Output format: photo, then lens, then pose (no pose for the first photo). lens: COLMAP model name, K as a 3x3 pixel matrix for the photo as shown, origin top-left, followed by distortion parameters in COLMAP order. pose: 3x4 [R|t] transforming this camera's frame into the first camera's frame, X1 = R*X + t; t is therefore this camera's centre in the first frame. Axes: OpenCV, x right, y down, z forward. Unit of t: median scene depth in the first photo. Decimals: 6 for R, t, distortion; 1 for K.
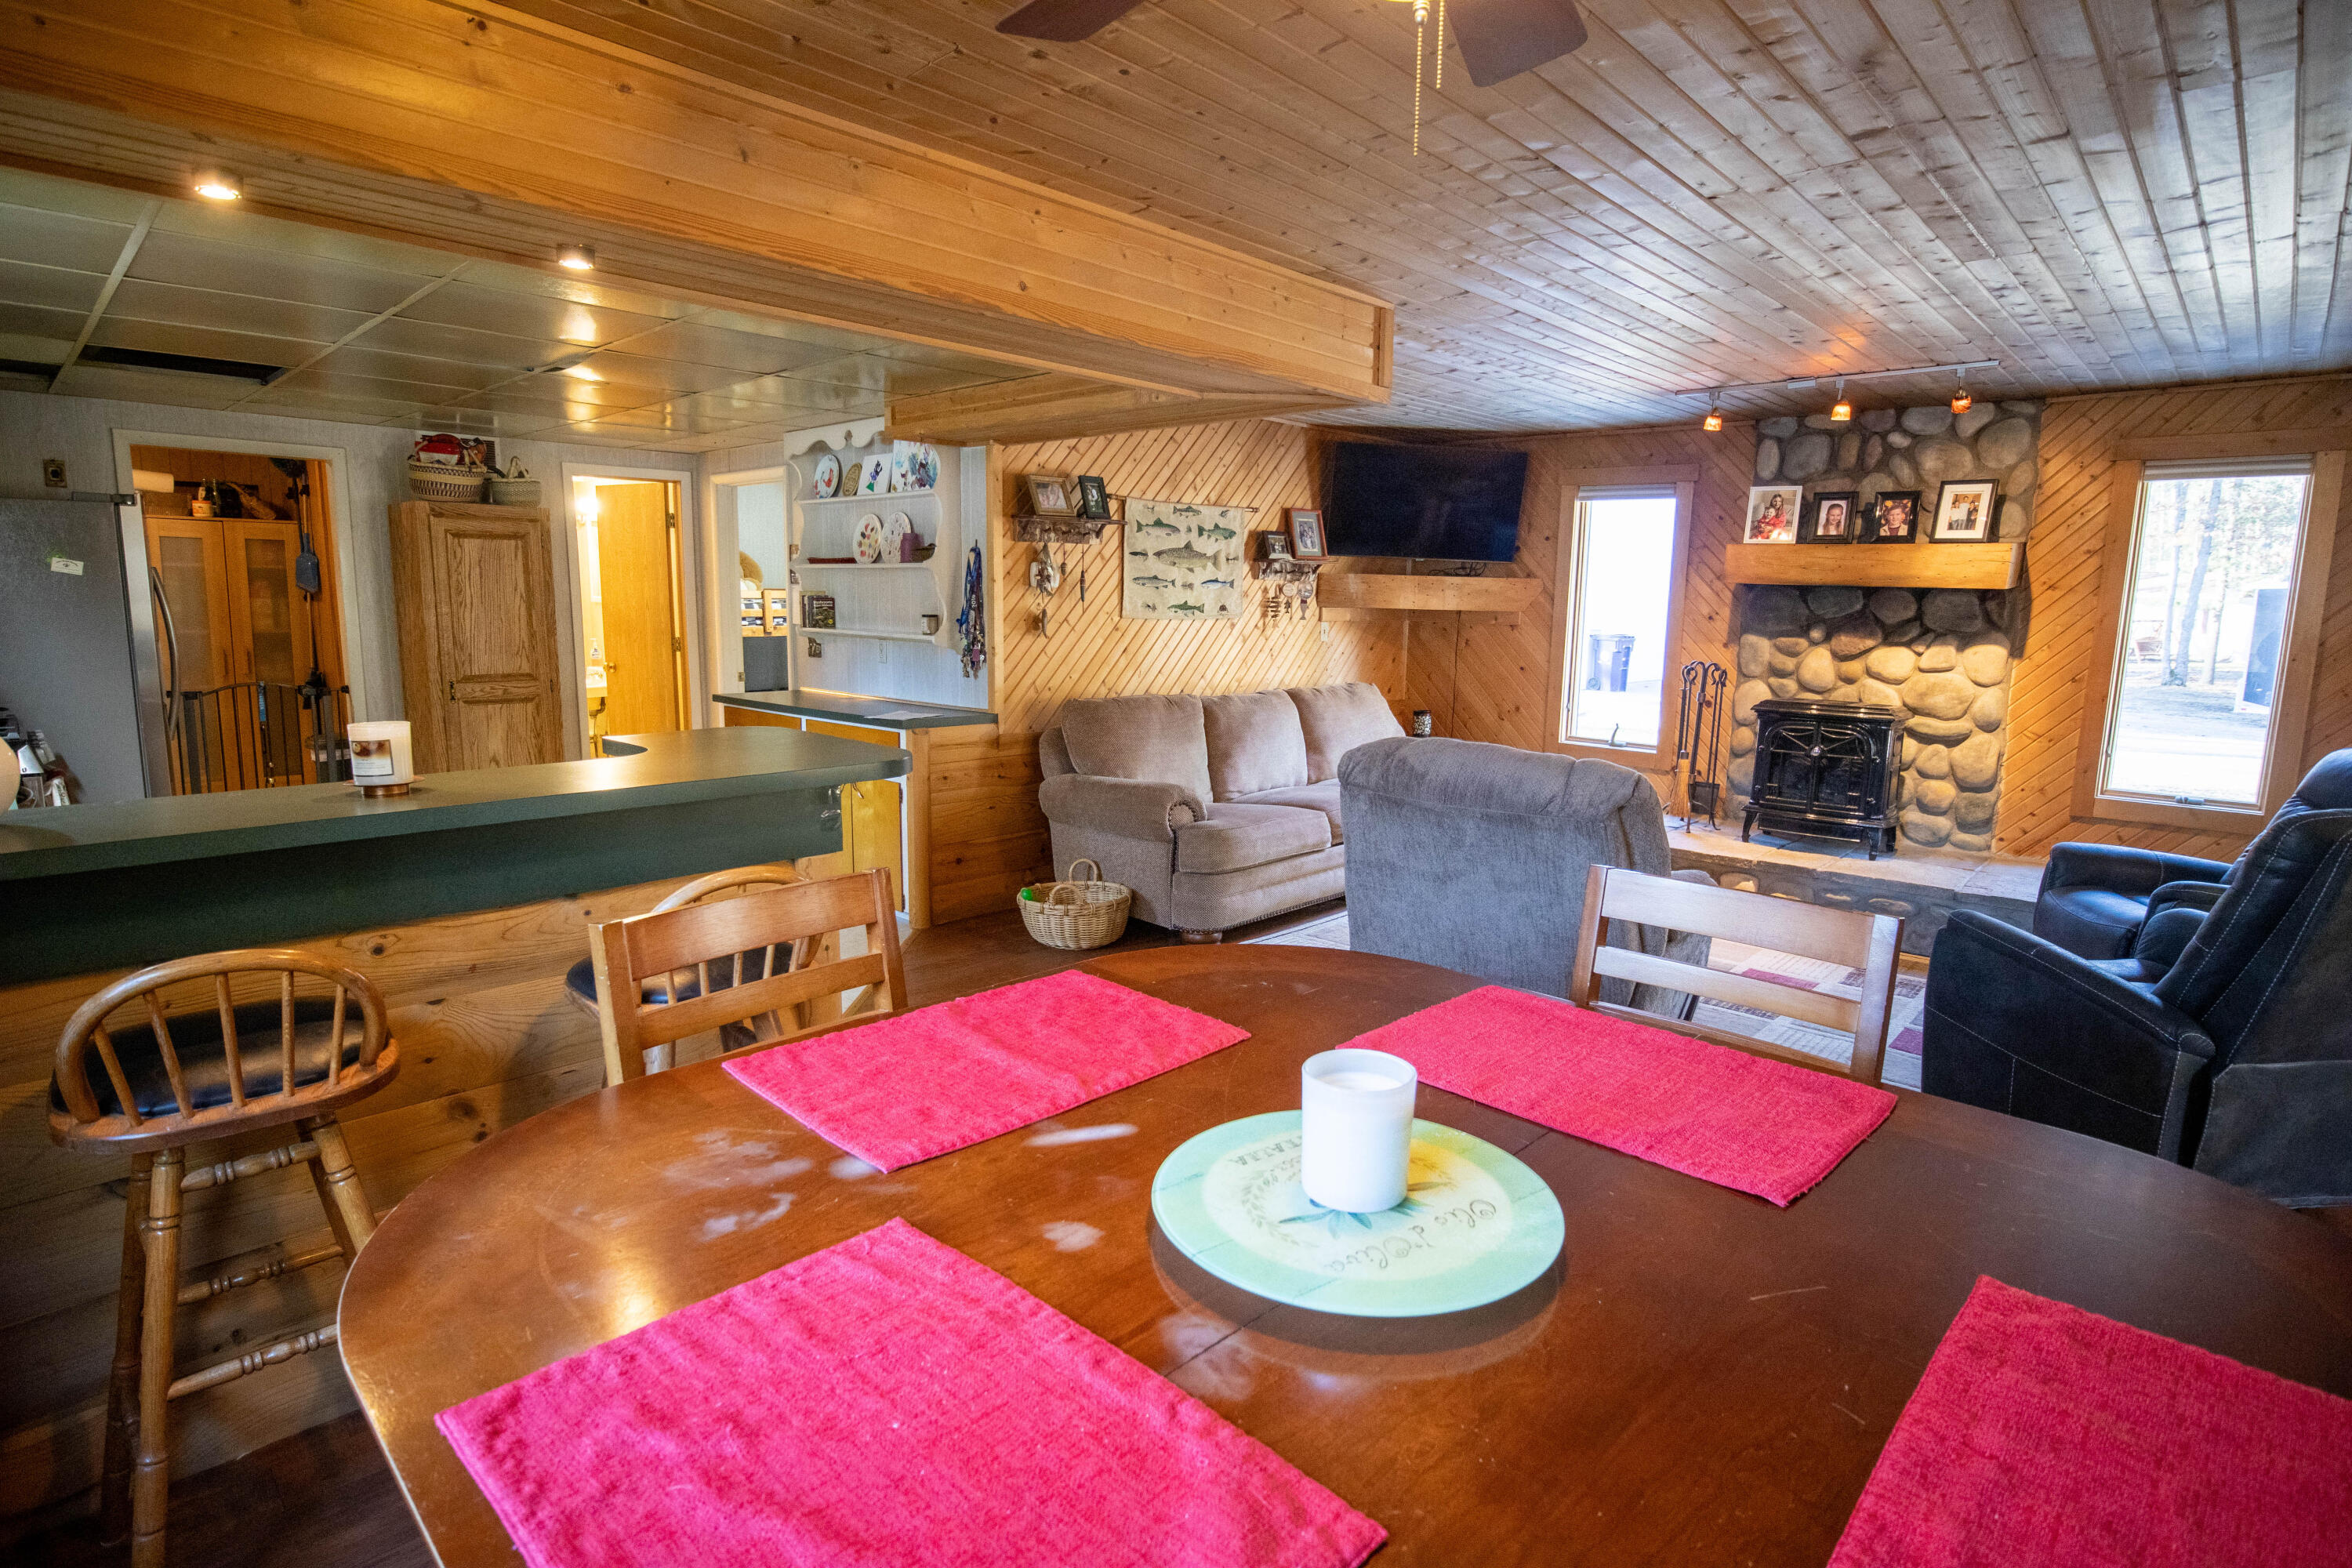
lens RADIAL K [[1190.5, 0, 1169.9], [0, 1190.5, 787.8], [0, 0, 1]] dist [-0.038629, 0.010144]
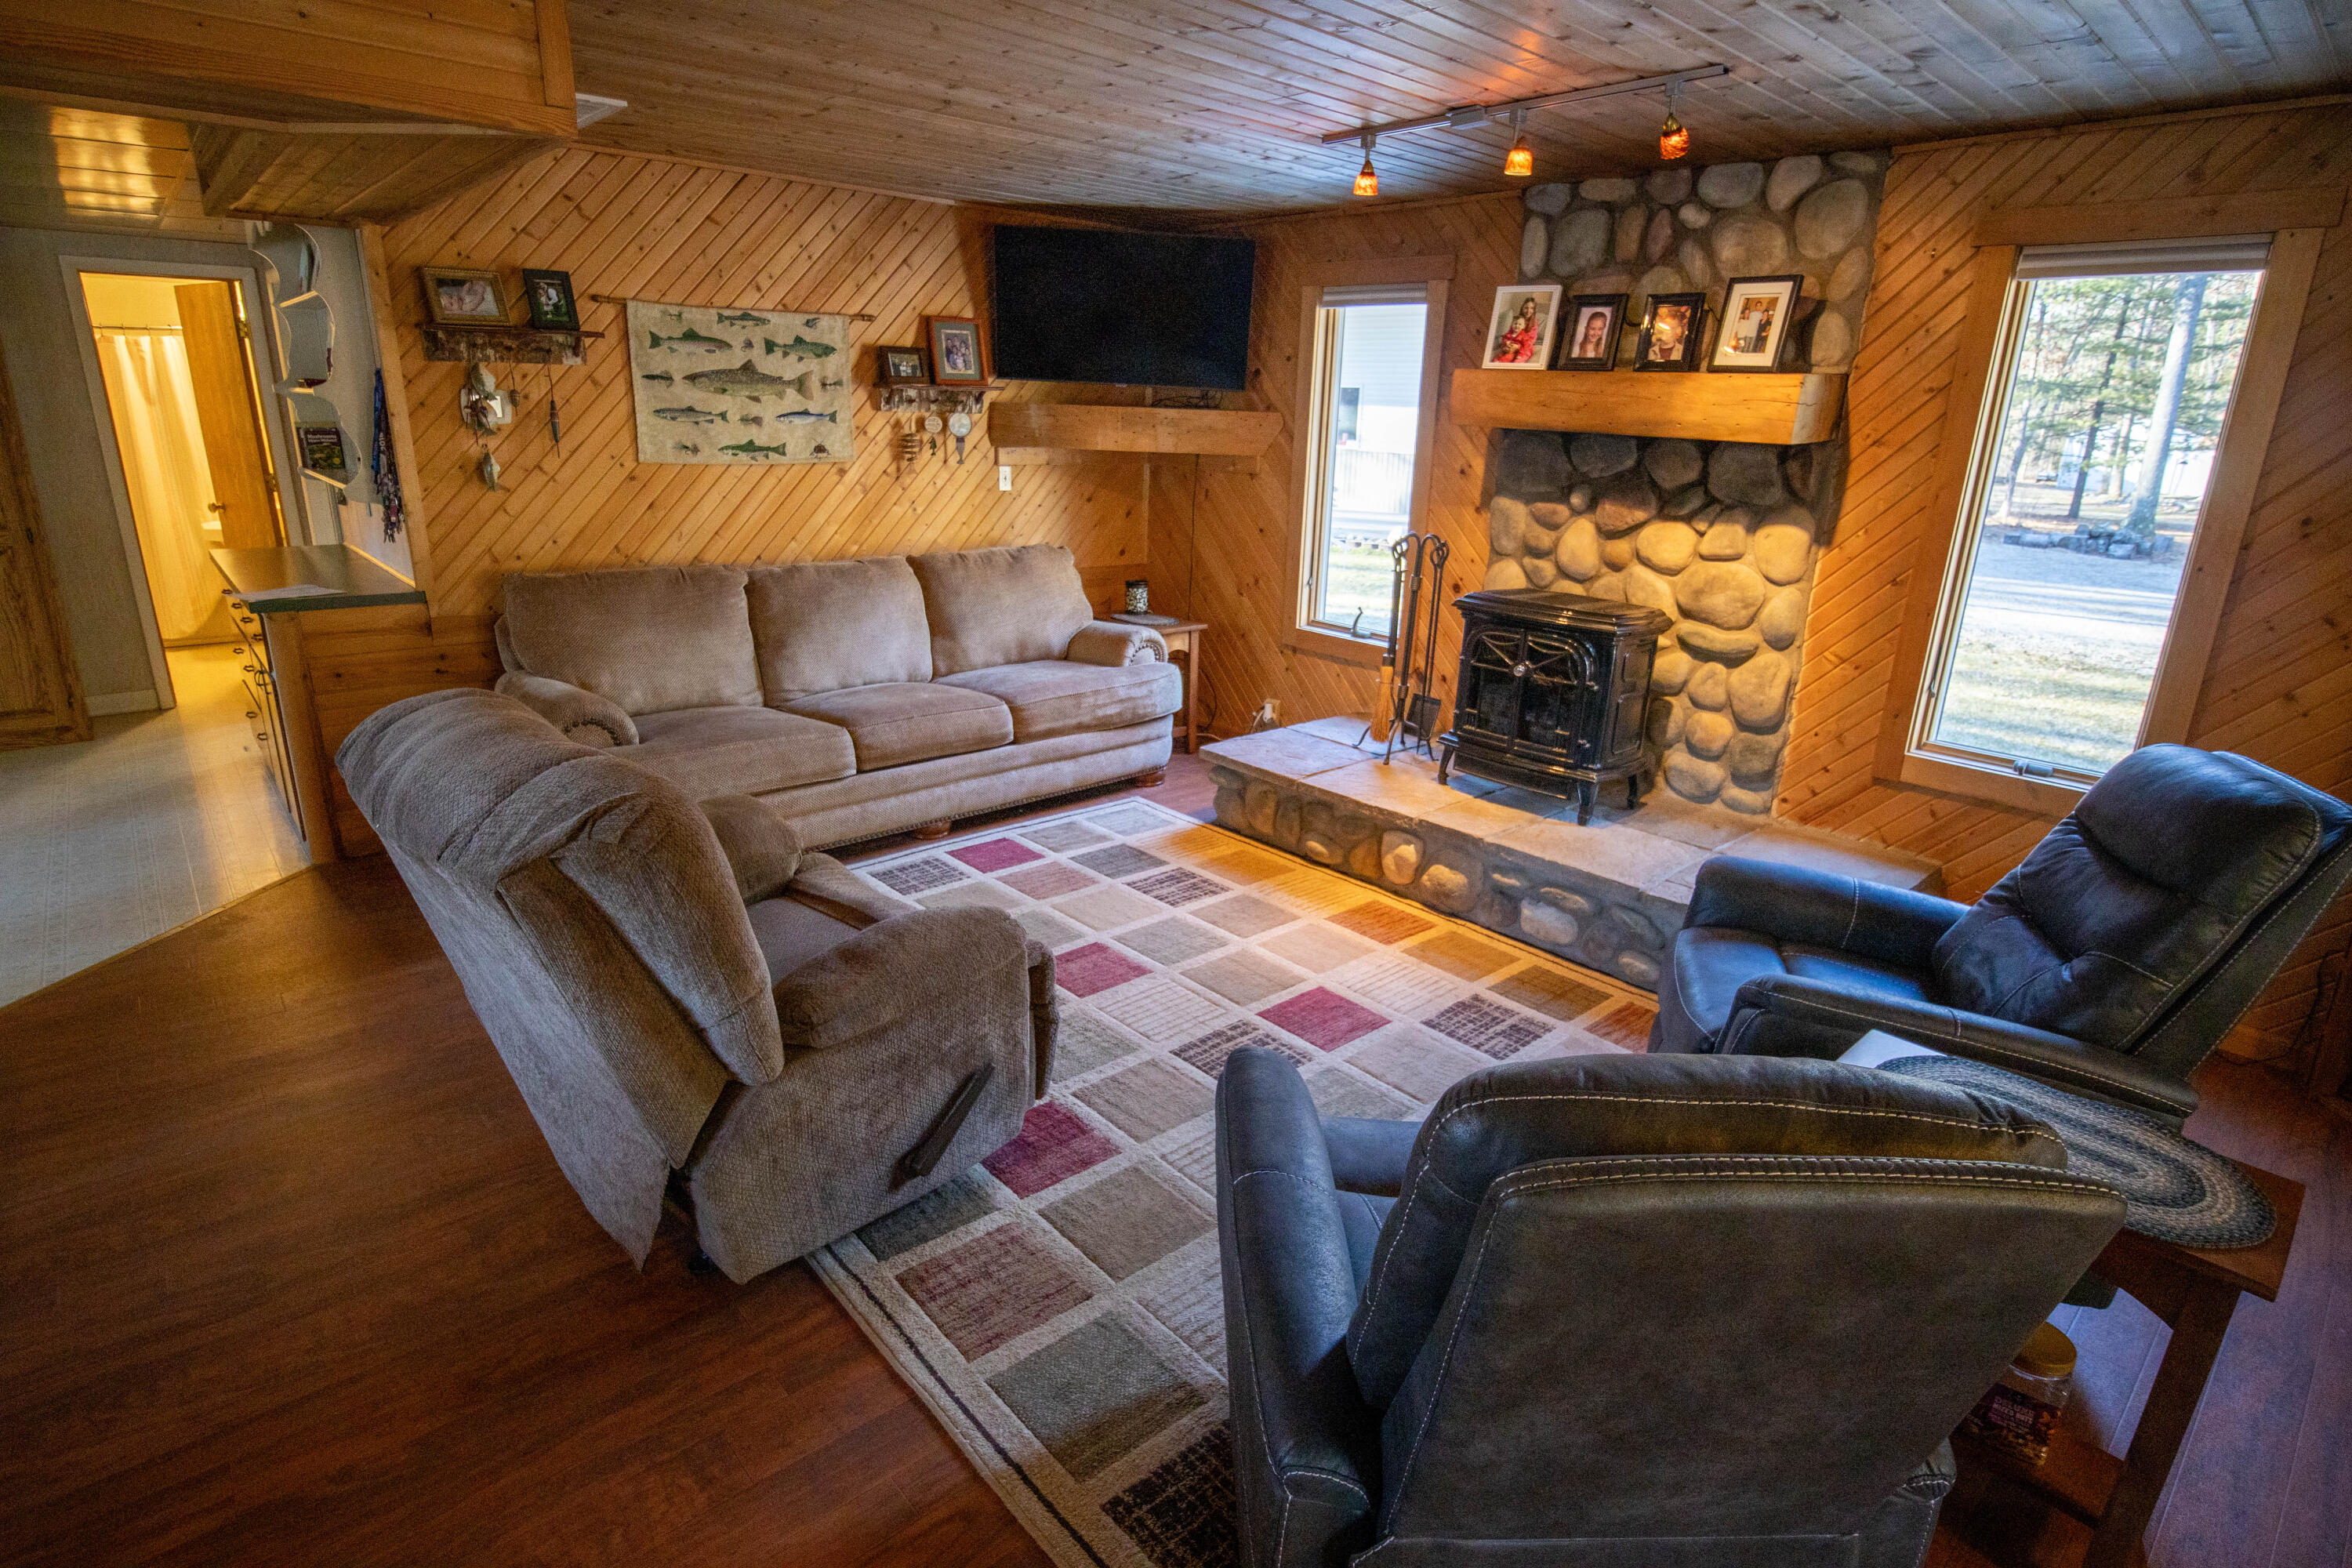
lens RADIAL K [[1190.5, 0, 1172.6], [0, 1190.5, 779.9], [0, 0, 1]] dist [-0.038629, 0.010144]
pose [[0.996608, 0.038505, -0.072727, 0.372354], [-0.028006, 0.989723, 0.140232, -0.056932], [0.077379, -0.137720, 0.987444, 0.247362]]
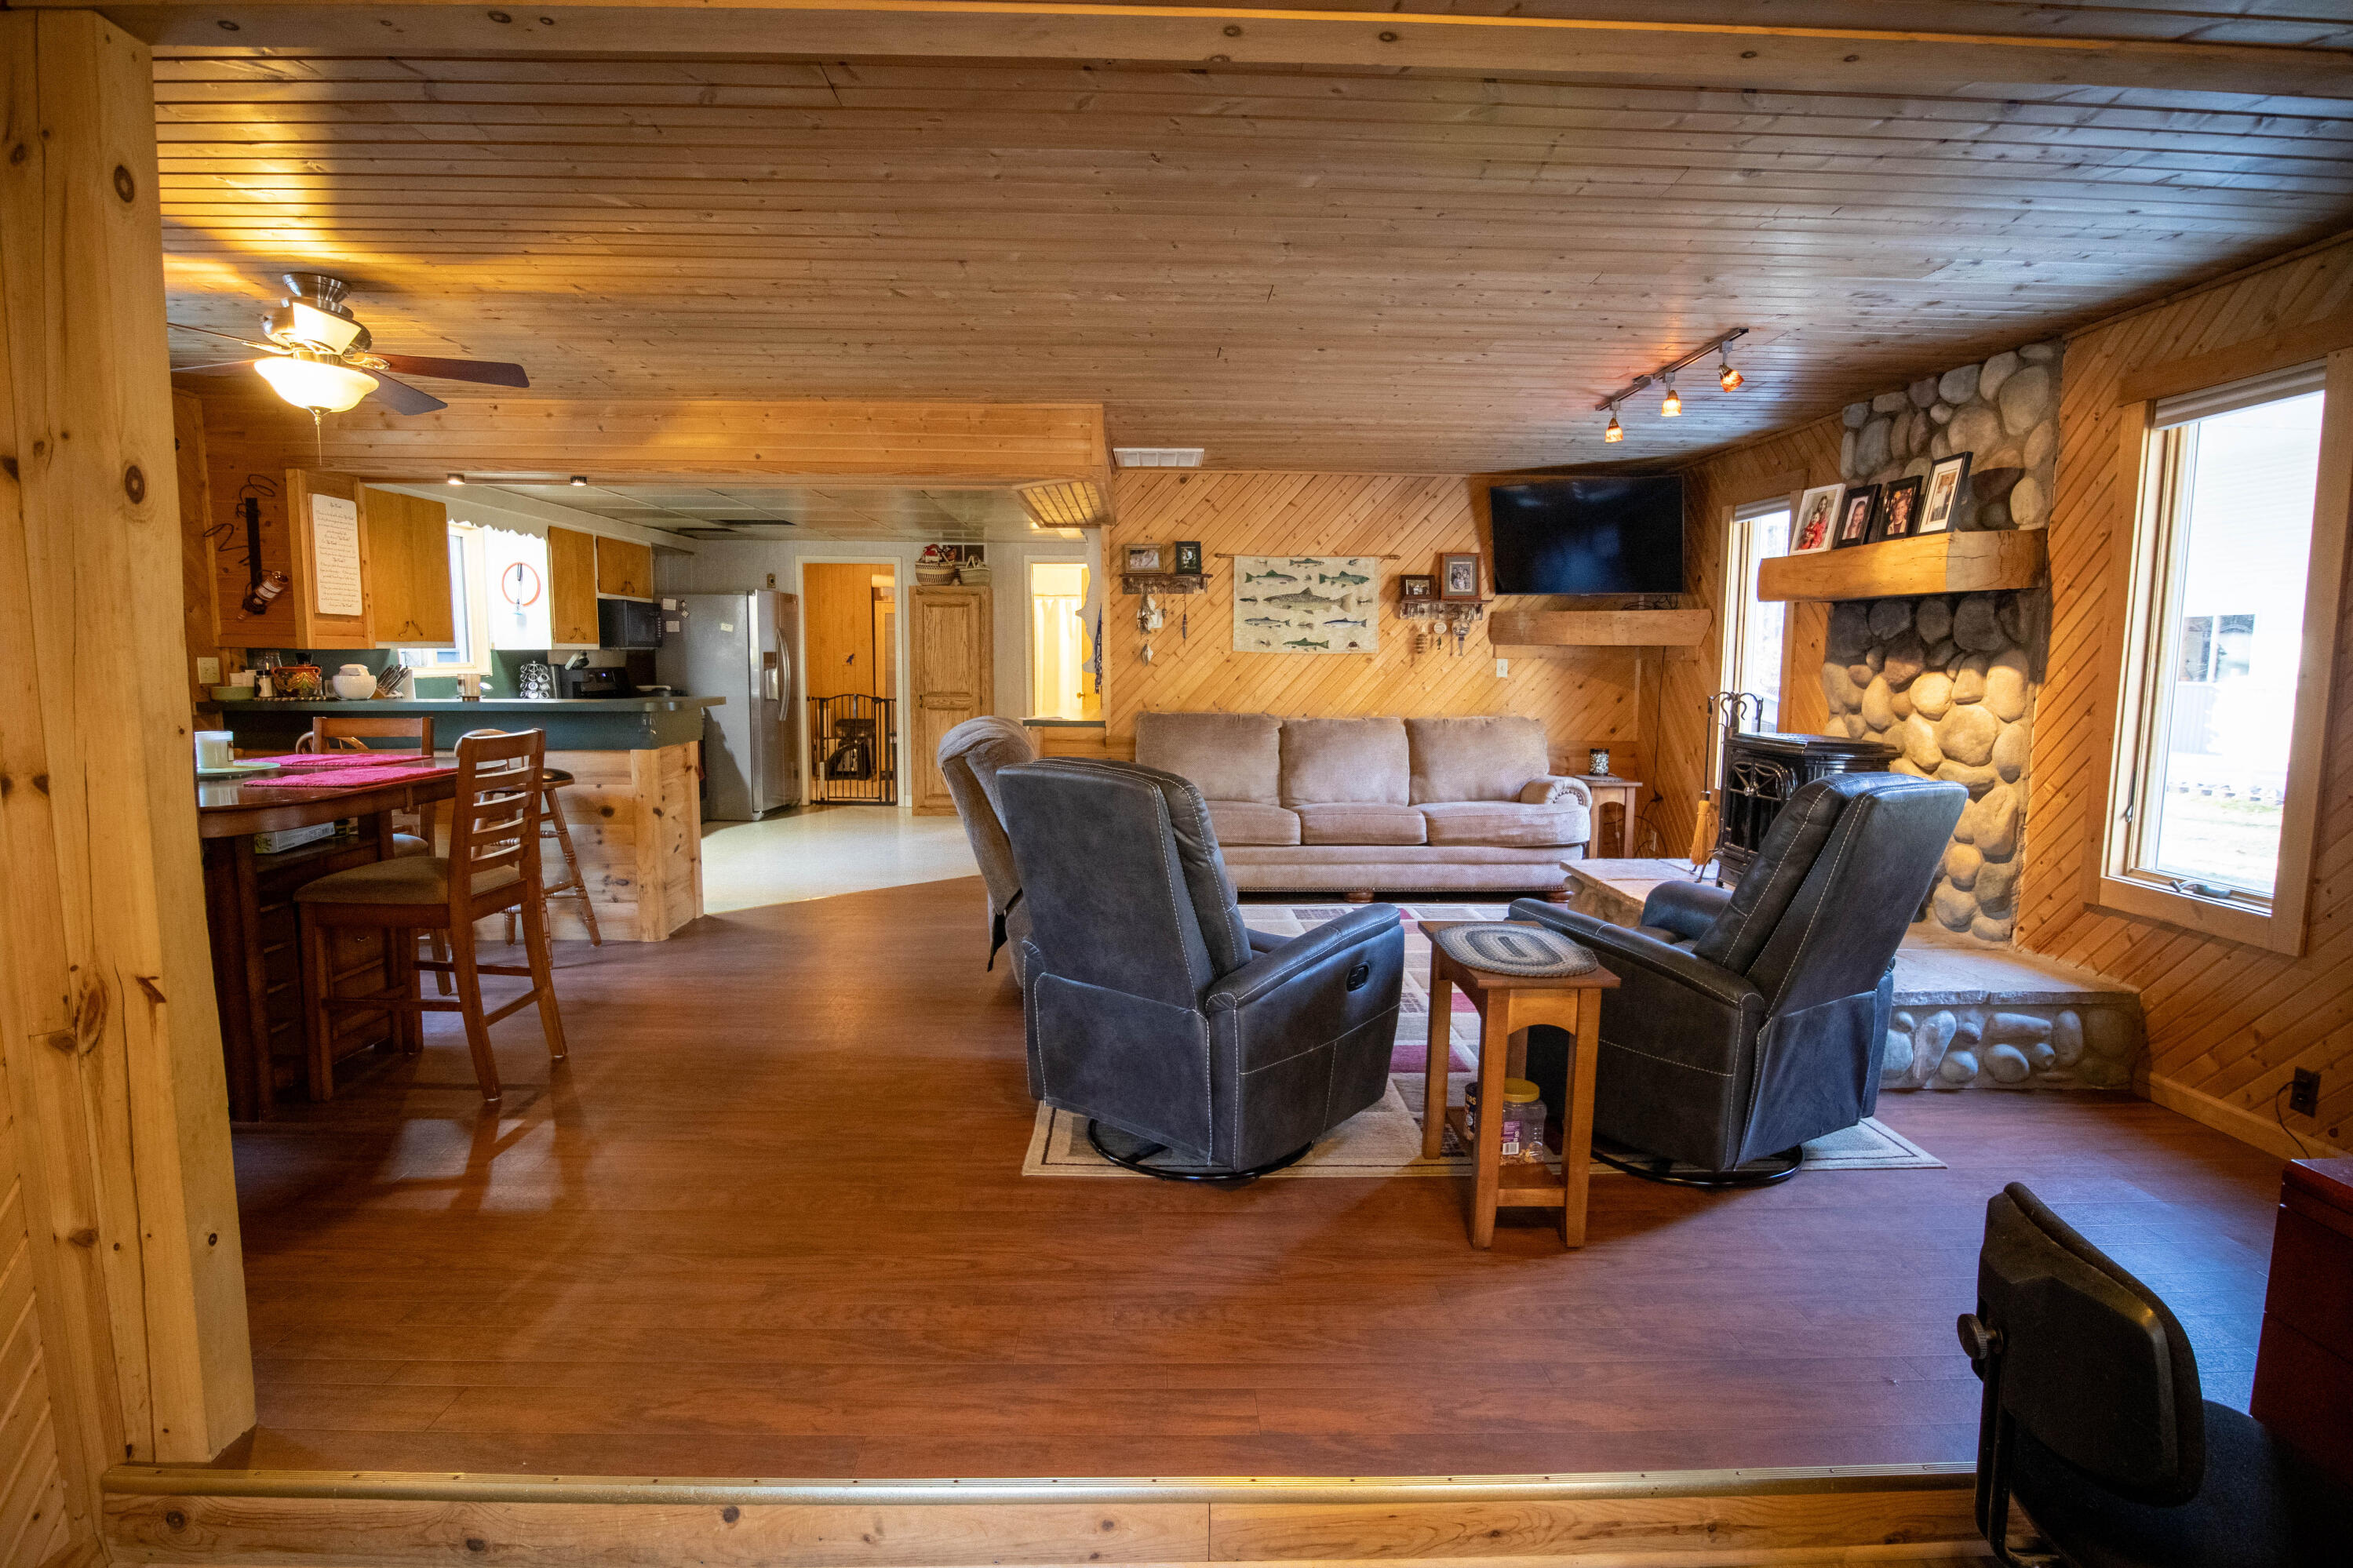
lens RADIAL K [[1190.9, 0, 1185.2], [0, 1190.9, 789.7], [0, 0, 1]] dist [-0.038629, 0.010144]
pose [[0.709637, 0.067125, -0.701363, 0.814430], [-0.108196, 0.994026, -0.014338, 0.023663], [0.696211, 0.086059, 0.712660, 0.094648]]
